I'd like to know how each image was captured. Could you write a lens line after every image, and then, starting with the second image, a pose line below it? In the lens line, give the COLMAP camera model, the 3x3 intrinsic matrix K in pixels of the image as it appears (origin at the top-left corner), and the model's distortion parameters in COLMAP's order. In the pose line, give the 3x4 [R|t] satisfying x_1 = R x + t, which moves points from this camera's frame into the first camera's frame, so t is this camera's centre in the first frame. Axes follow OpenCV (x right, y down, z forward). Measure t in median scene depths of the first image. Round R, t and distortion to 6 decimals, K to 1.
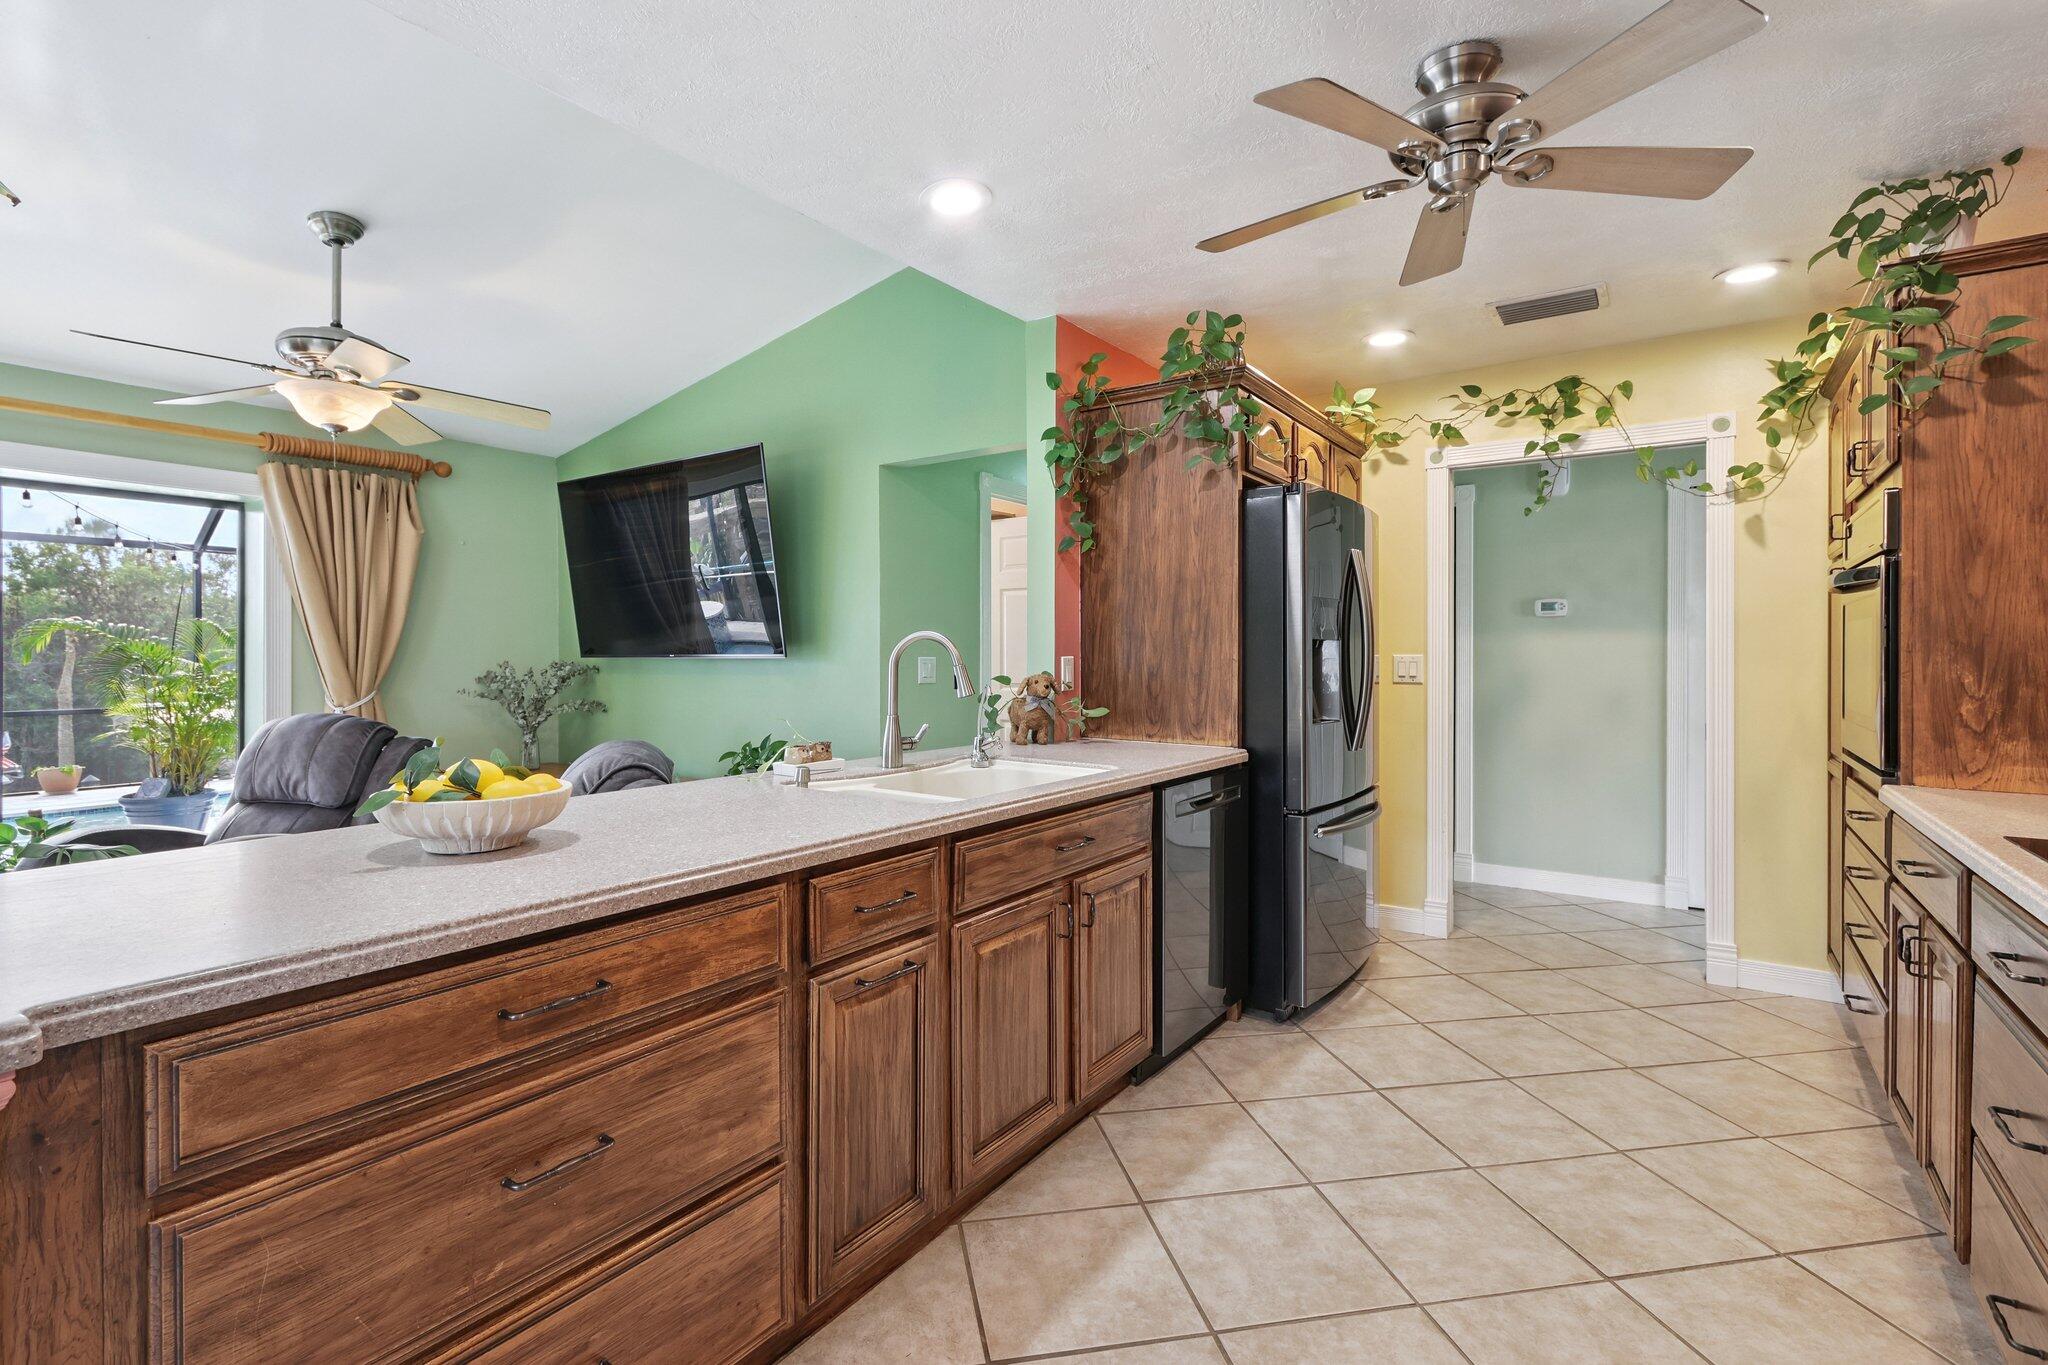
lens RADIAL K [[939.4, 0, 1006.4], [0, 939.4, 664.7], [0, 0, 1]] dist [0.000753, -0.002065]
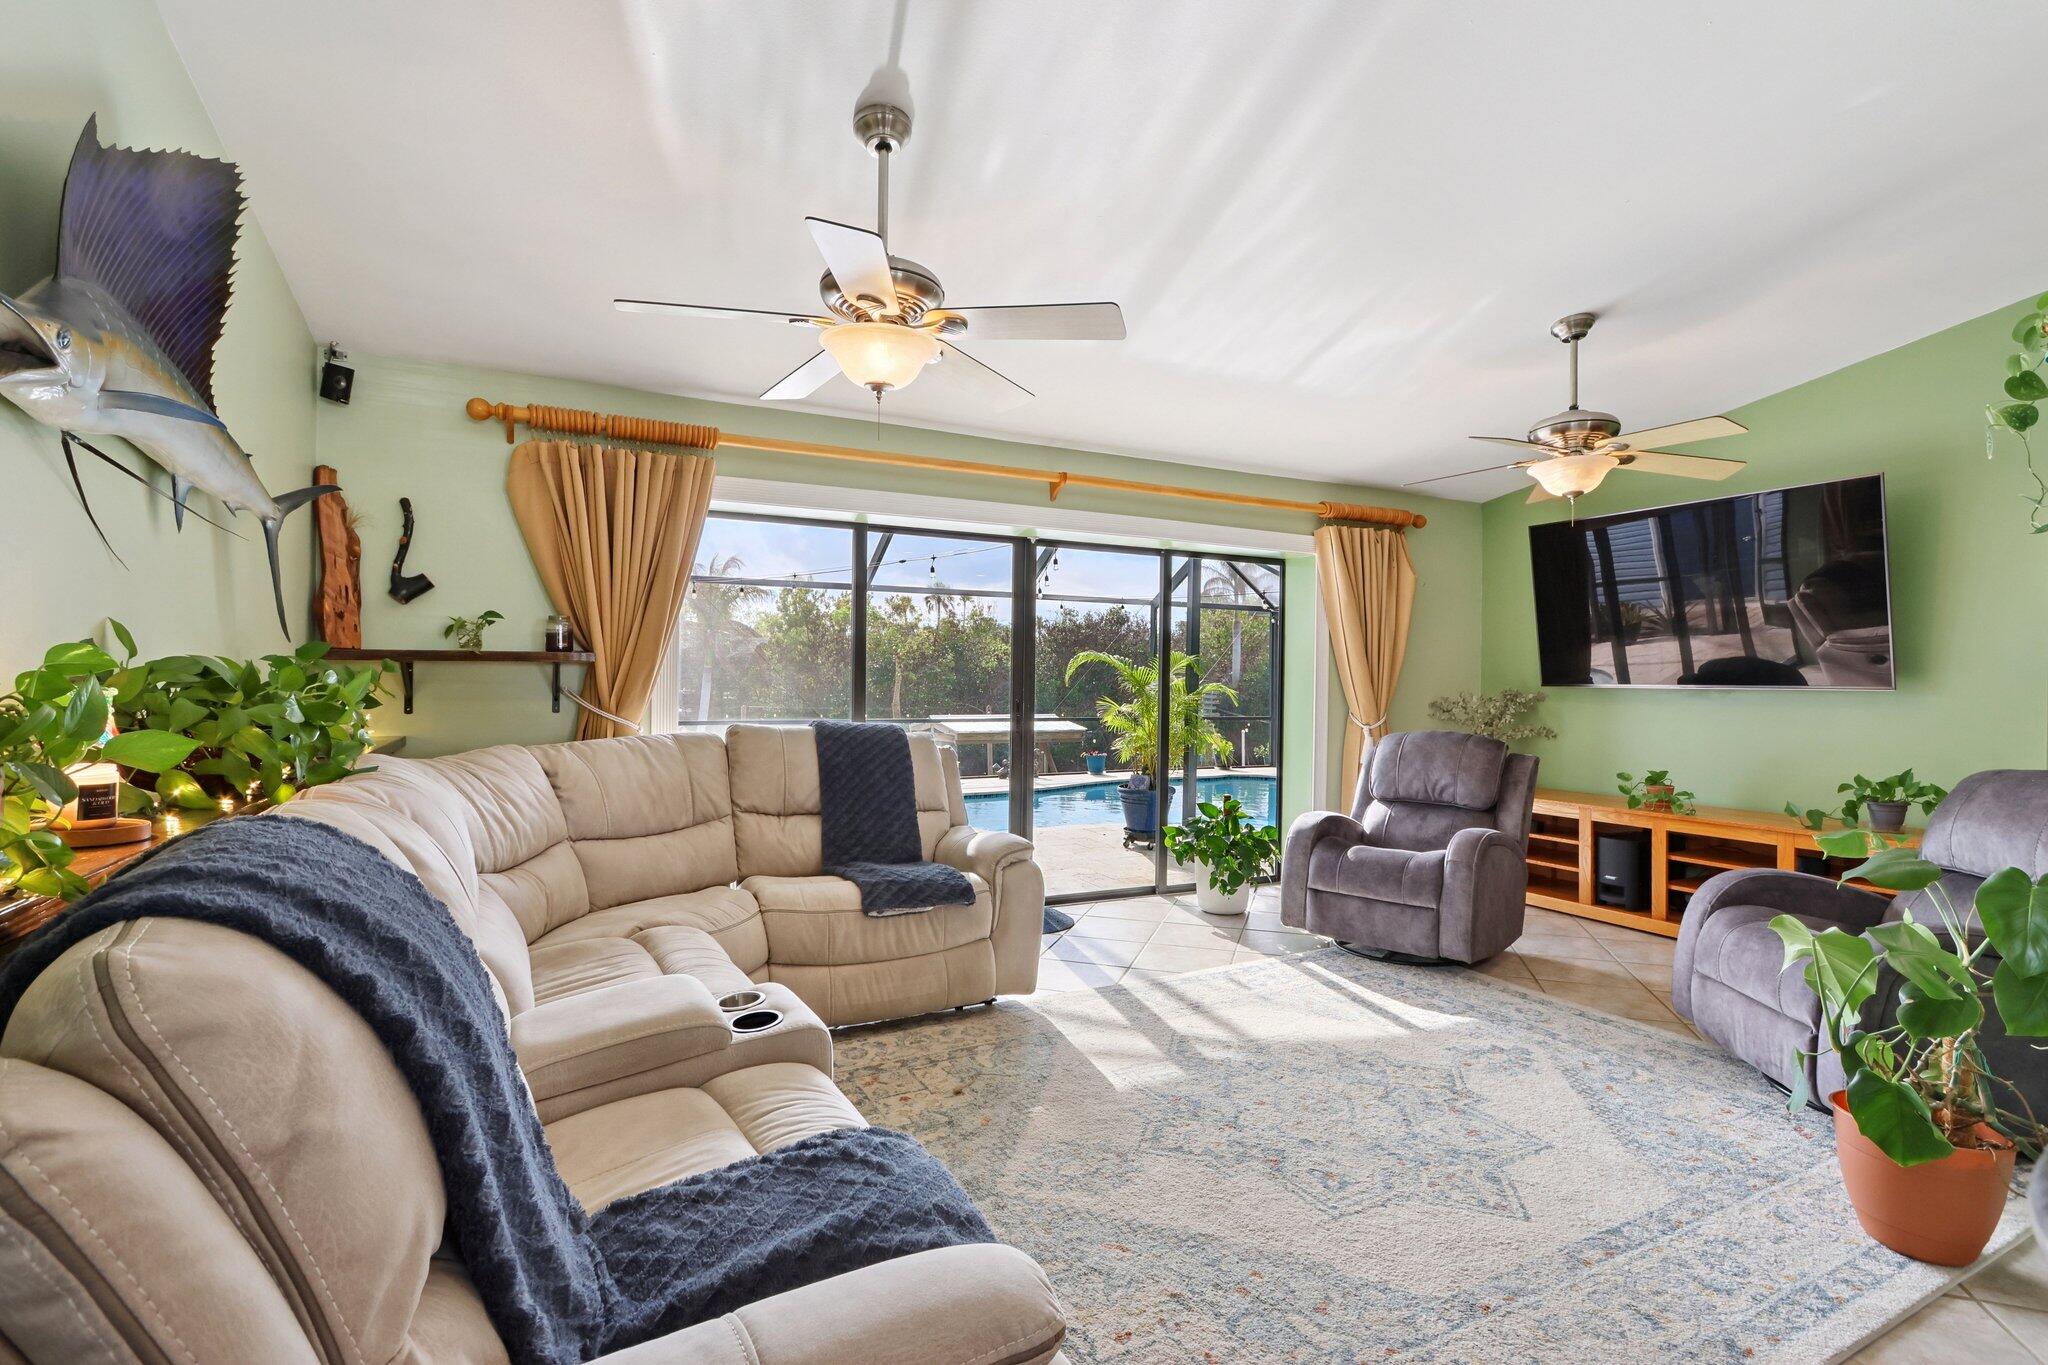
lens RADIAL K [[939.4, 0, 1022.7], [0, 939.4, 685.9], [0, 0, 1]] dist [0.000753, -0.002065]
pose [[0.883516, 0.010190, -0.468289, -0.747619], [-0.013034, 0.999911, -0.002834, 0.004627], [0.468219, 0.008607, 0.883571, -0.370588]]
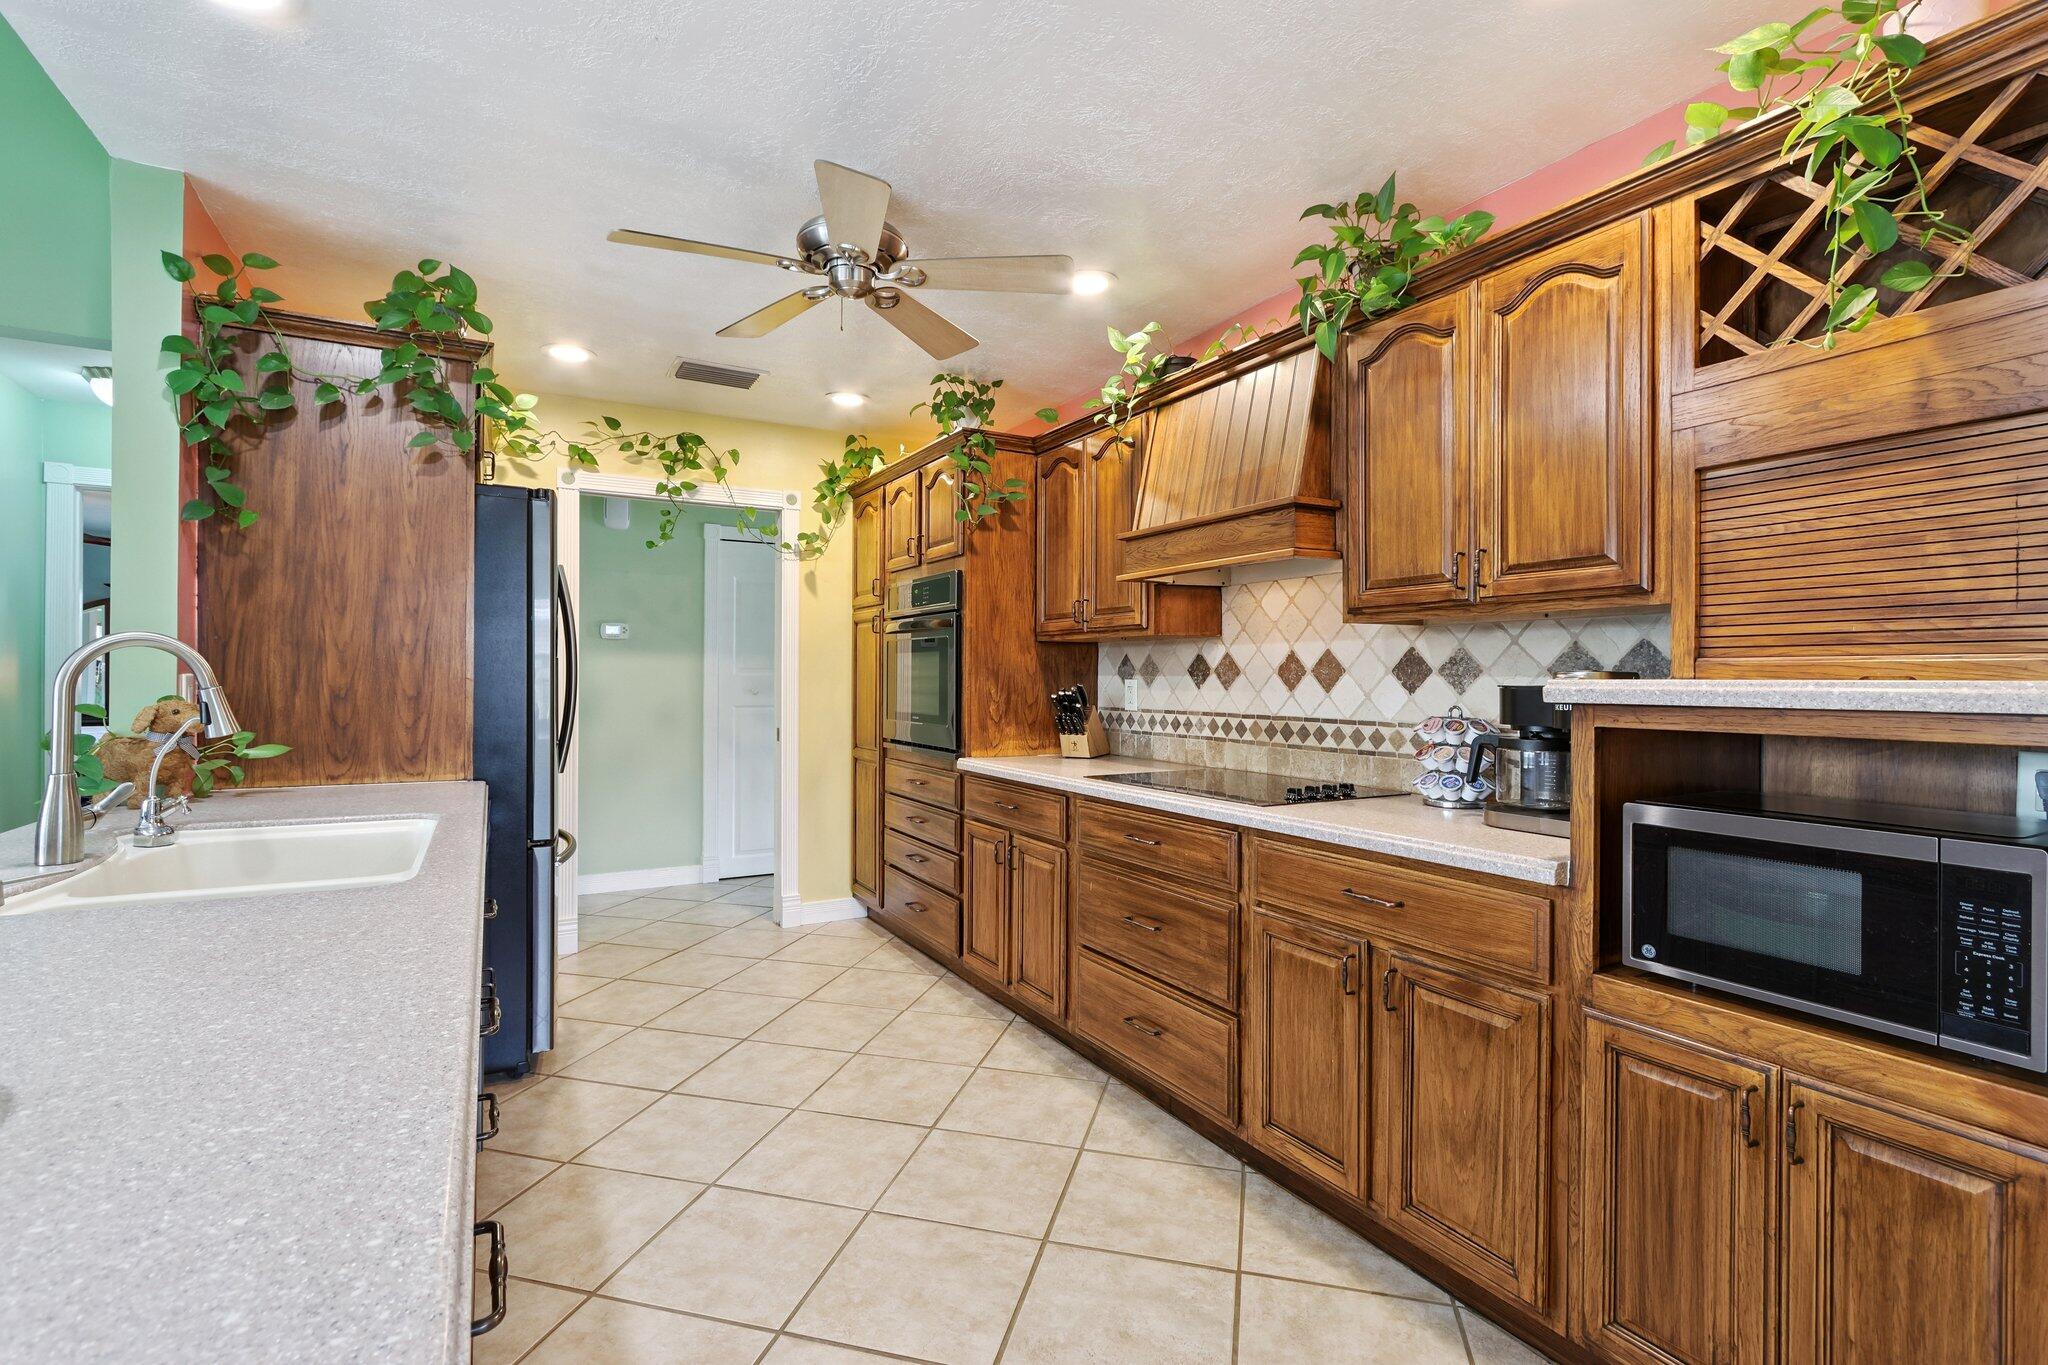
lens RADIAL K [[939.4, 0, 1019.7], [0, 939.4, 677.4], [0, 0, 1]] dist [0.000753, -0.002065]
pose [[0.421373, 0.000754, 0.906887, -0.310345], [0.004328, 0.999987, -0.002842, -0.001711], [-0.906877, 0.005122, 0.421364, 0.165679]]
